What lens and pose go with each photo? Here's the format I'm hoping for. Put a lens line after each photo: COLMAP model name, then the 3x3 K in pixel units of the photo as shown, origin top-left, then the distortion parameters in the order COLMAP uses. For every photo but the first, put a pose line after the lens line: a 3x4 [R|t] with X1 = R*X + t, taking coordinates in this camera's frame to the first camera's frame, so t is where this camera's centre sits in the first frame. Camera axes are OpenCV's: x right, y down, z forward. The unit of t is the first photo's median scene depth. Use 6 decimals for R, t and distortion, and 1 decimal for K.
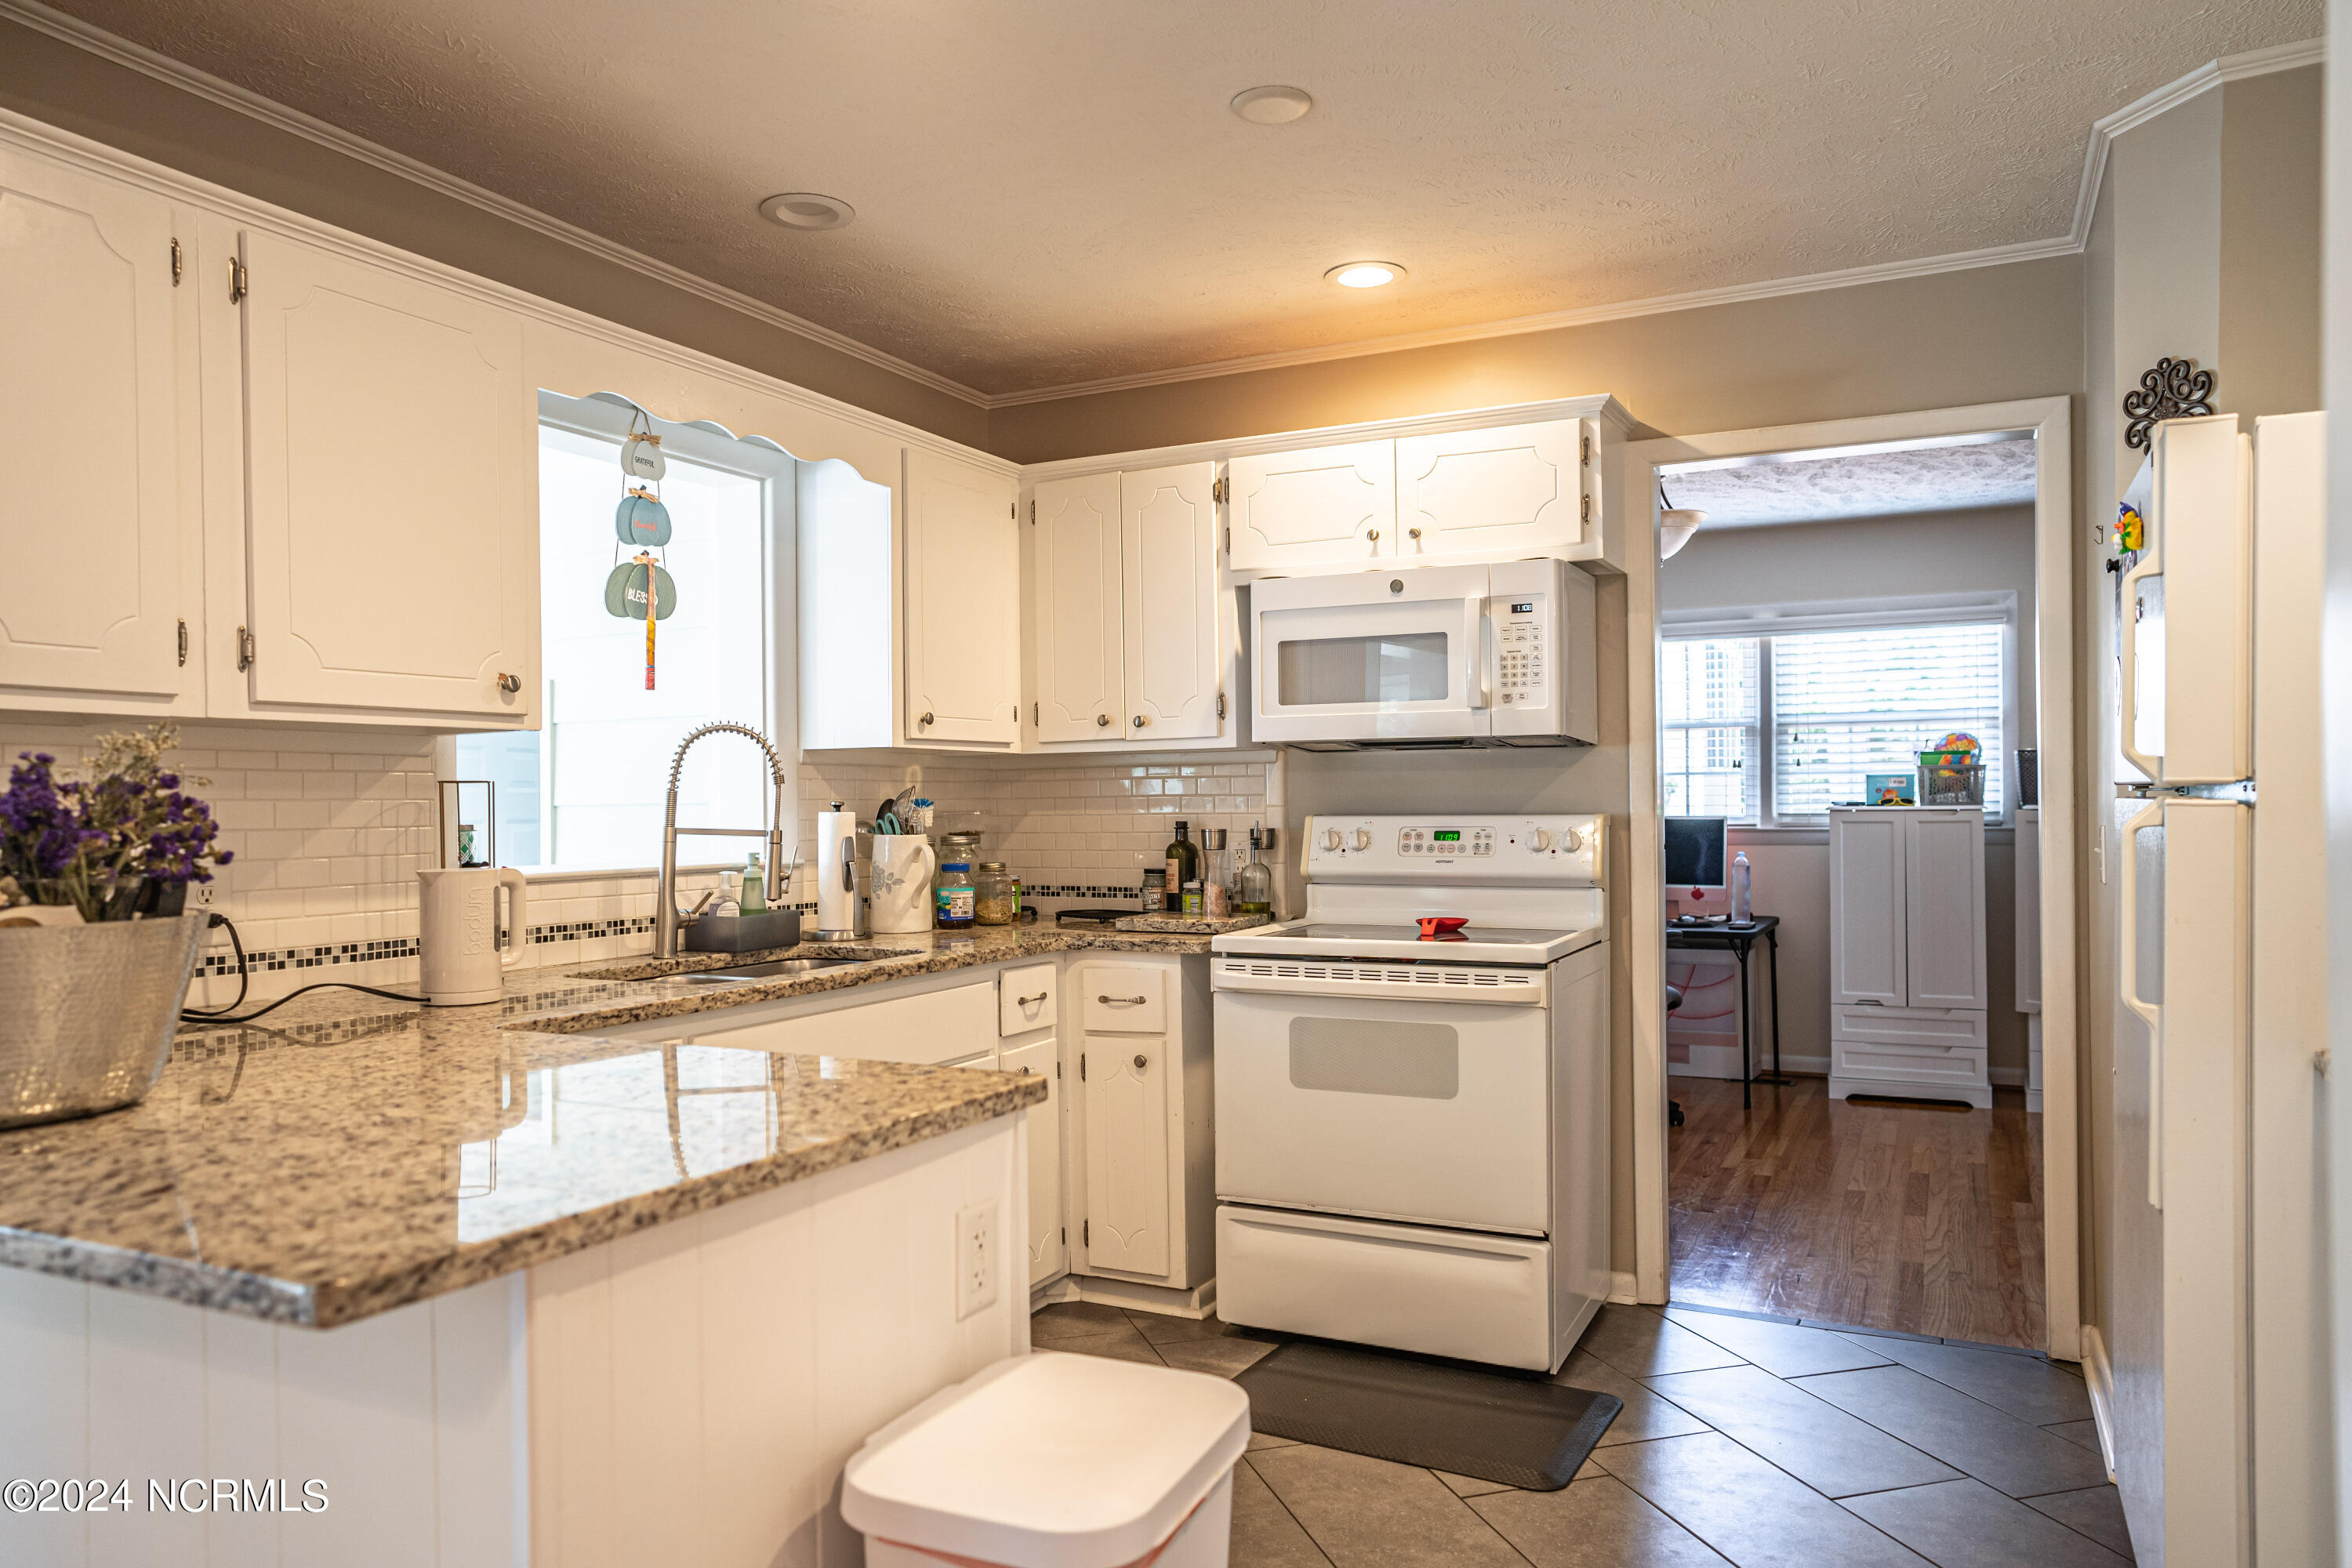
lens RADIAL K [[1569.6, 0, 1169.6], [0, 1569.6, 790.4], [0, 0, 1]] dist [-0.004987, 0.007020]
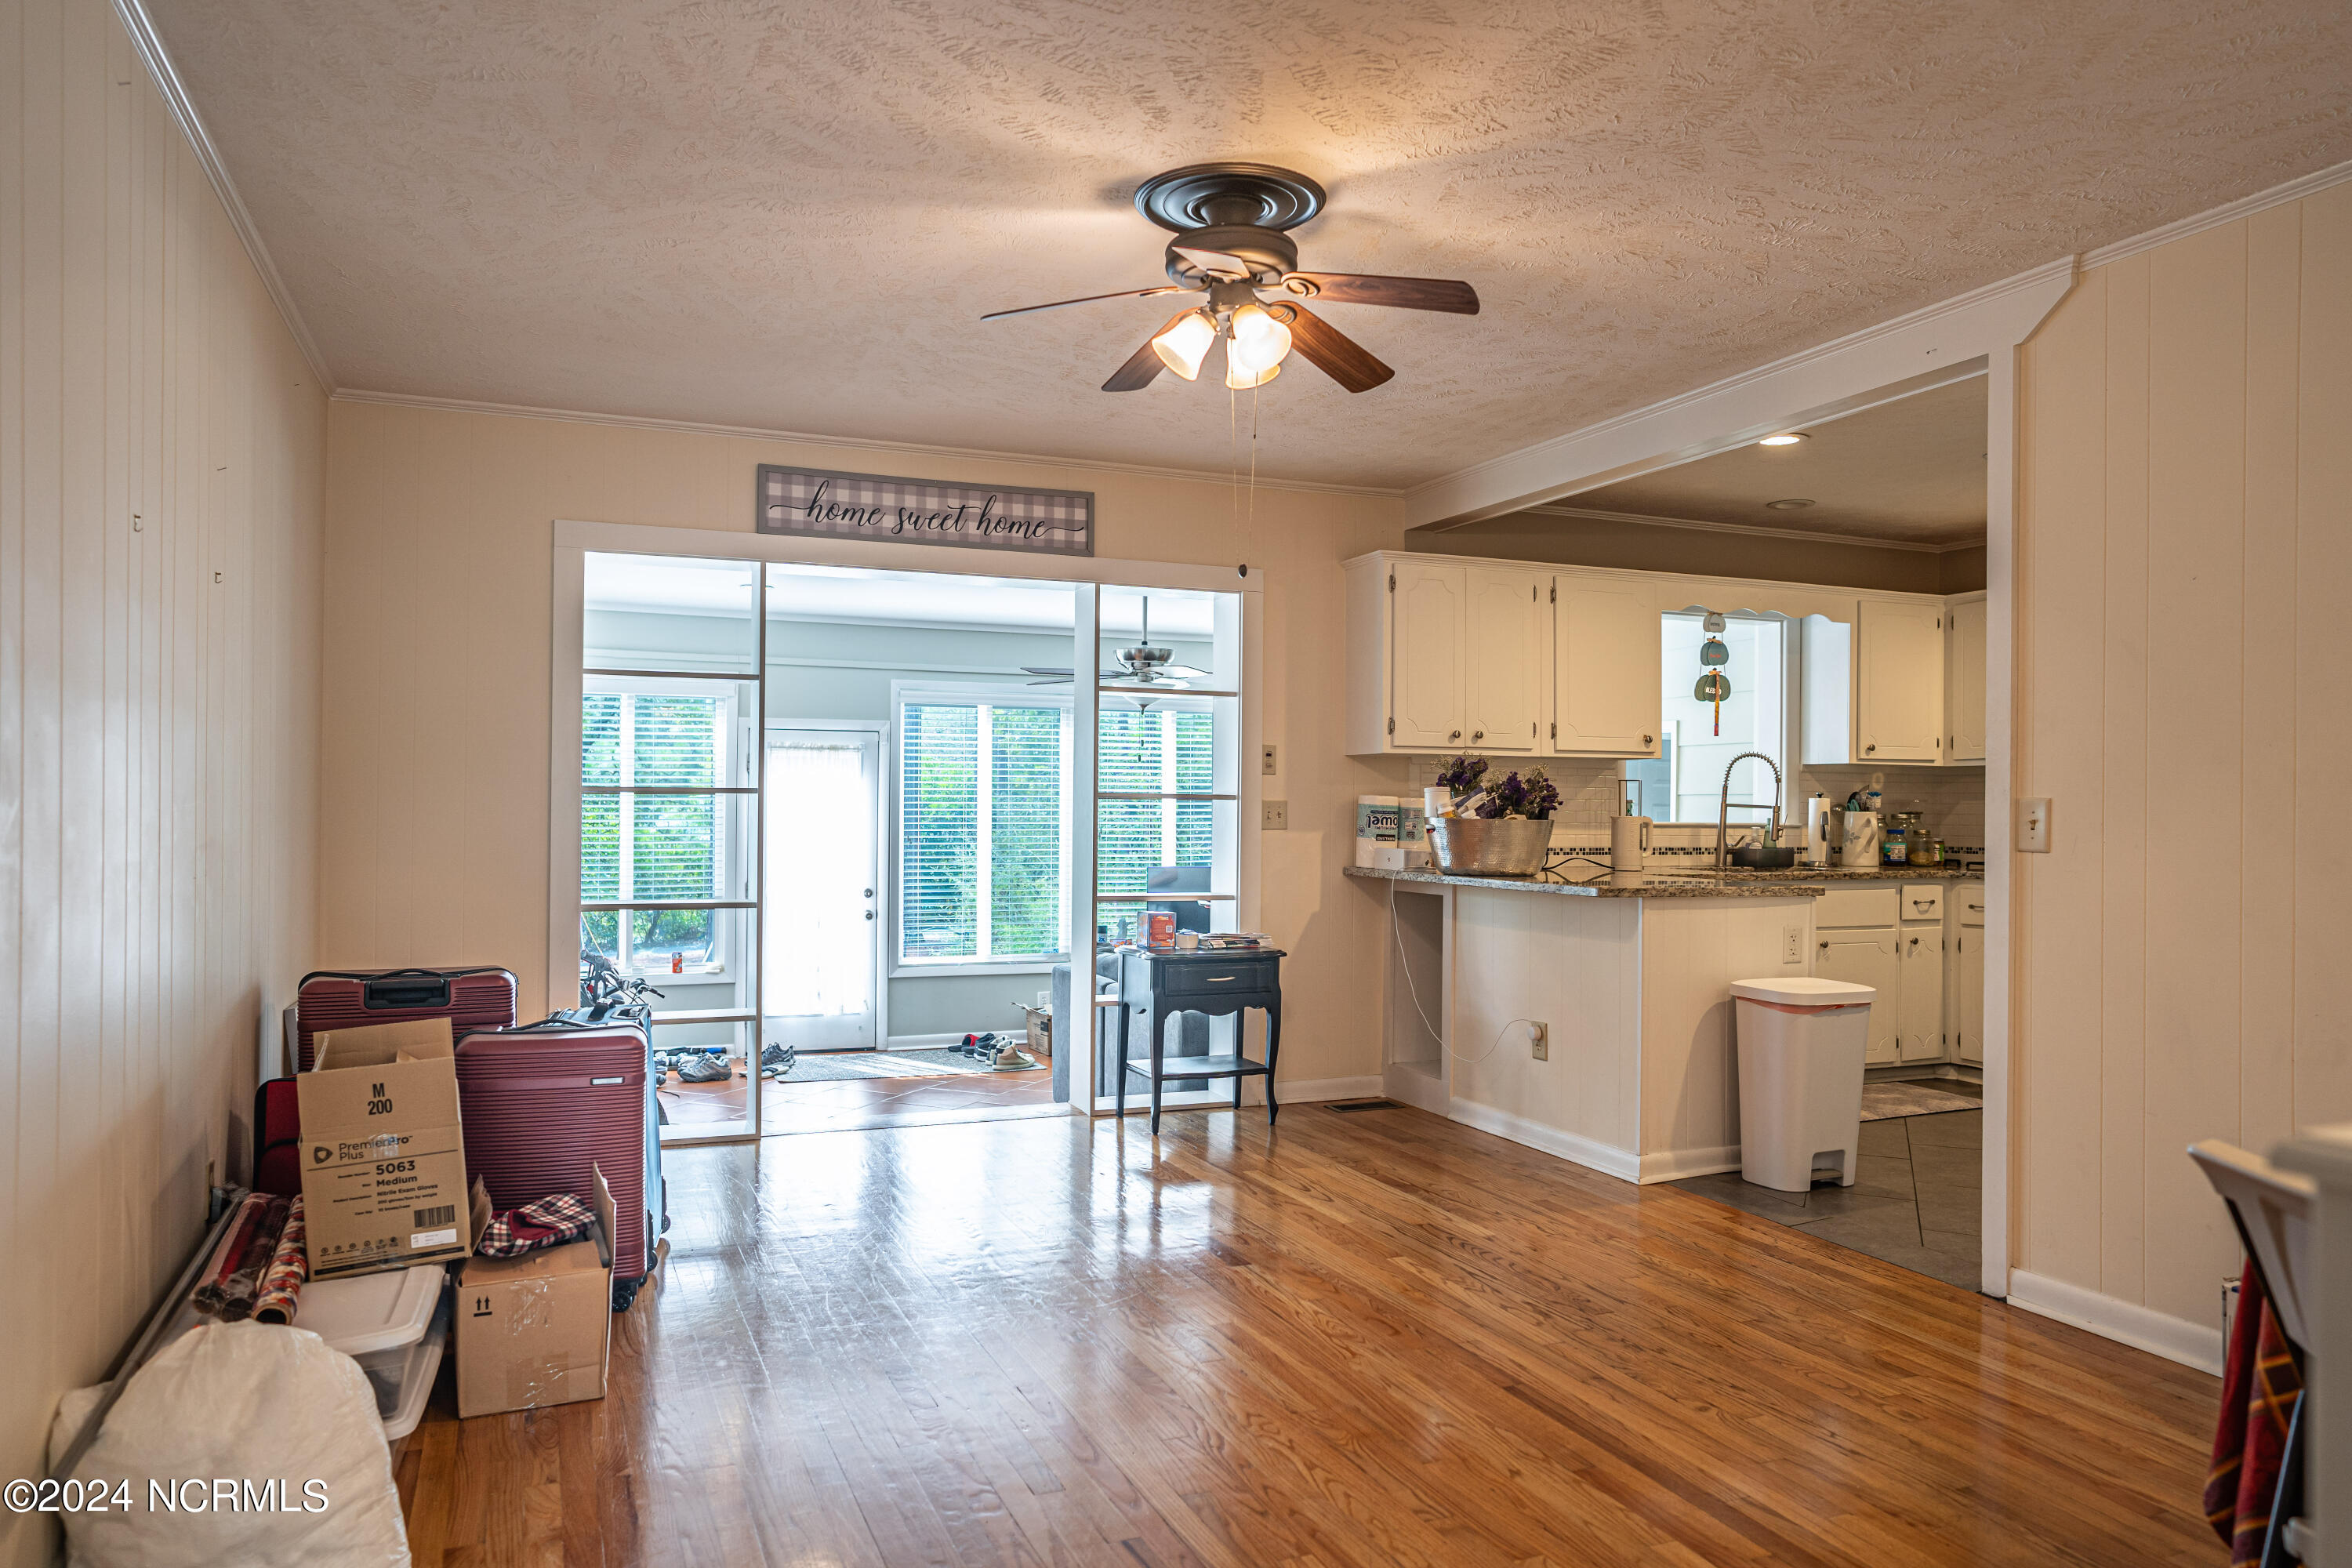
lens RADIAL K [[1569.6, 0, 1173.6], [0, 1569.6, 804.1], [0, 0, 1]] dist [-0.004987, 0.007020]
pose [[0.762613, 0.017220, -0.646625, 0.458872], [-0.011427, 0.999848, 0.013149, 0.005741], [0.646754, -0.002638, 0.762694, -1.028778]]
